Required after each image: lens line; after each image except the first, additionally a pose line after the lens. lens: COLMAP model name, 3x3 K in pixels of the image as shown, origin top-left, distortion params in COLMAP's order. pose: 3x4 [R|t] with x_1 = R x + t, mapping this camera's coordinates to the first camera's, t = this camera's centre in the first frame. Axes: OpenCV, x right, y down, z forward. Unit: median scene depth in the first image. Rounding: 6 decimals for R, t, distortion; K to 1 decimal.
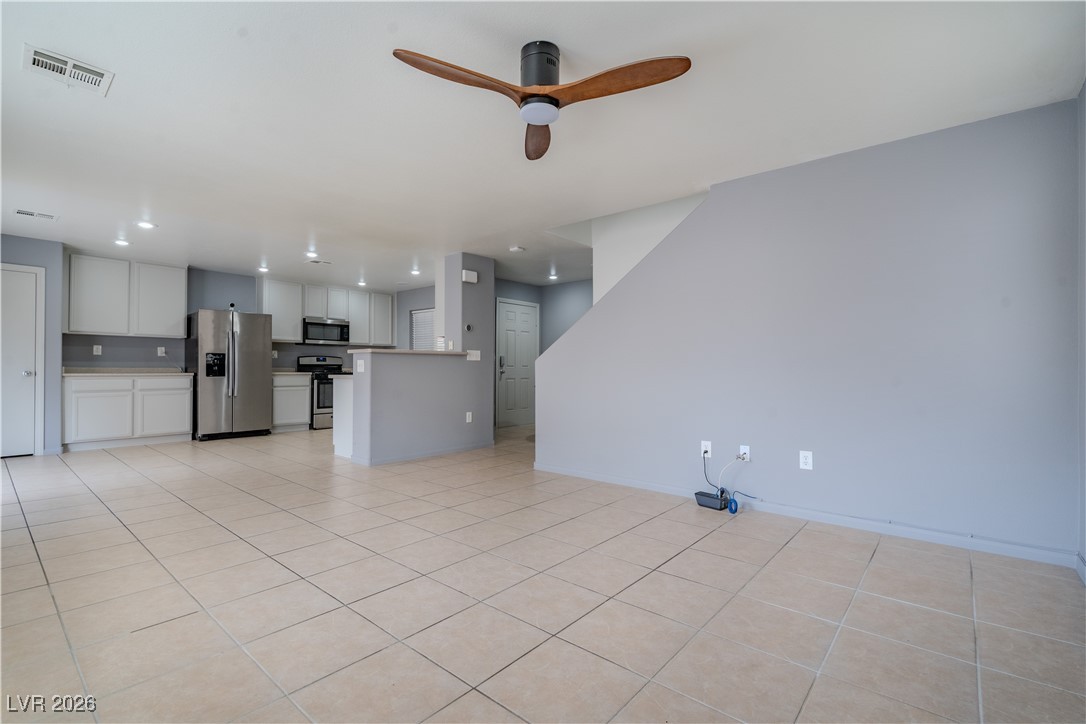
lens RADIAL K [[489.5, 0, 541.0], [0, 489.5, 359.7], [0, 0, 1]] dist [-0.009348, 0.002722]
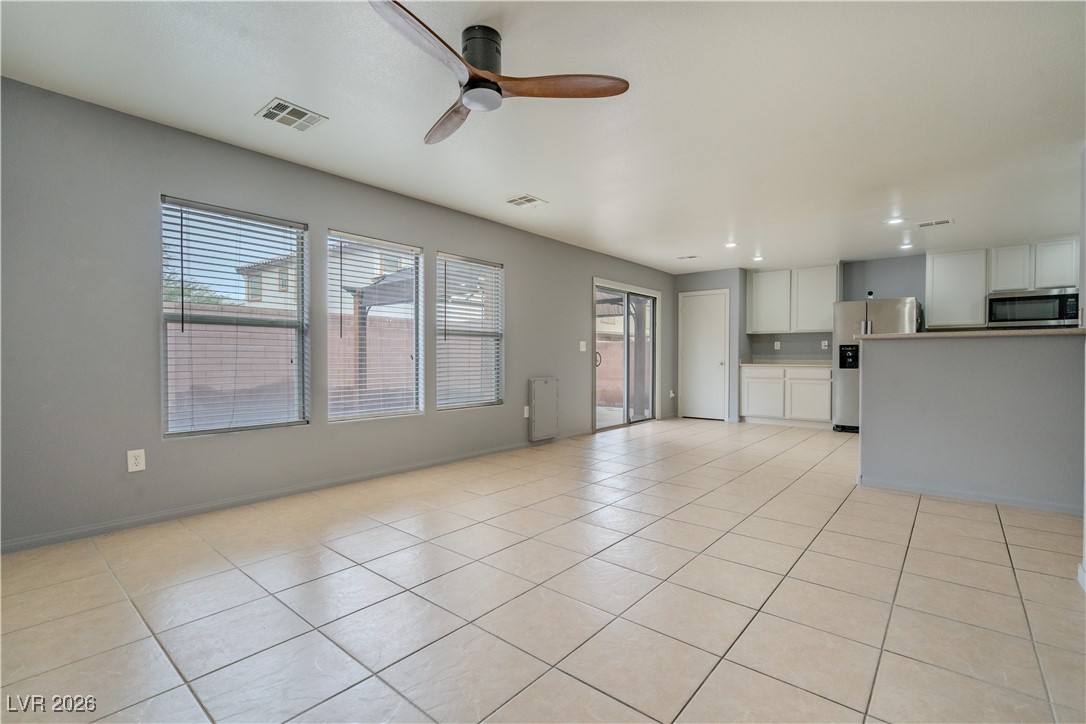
lens RADIAL K [[489.5, 0, 542.2], [0, 489.5, 369.2], [0, 0, 1]] dist [-0.009348, 0.002722]
pose [[0.000875, 0.016244, -0.999868, 0.341322], [0.016547, 0.999731, 0.016256, 0.009840], [0.999863, -0.016559, 0.000606, 0.391159]]
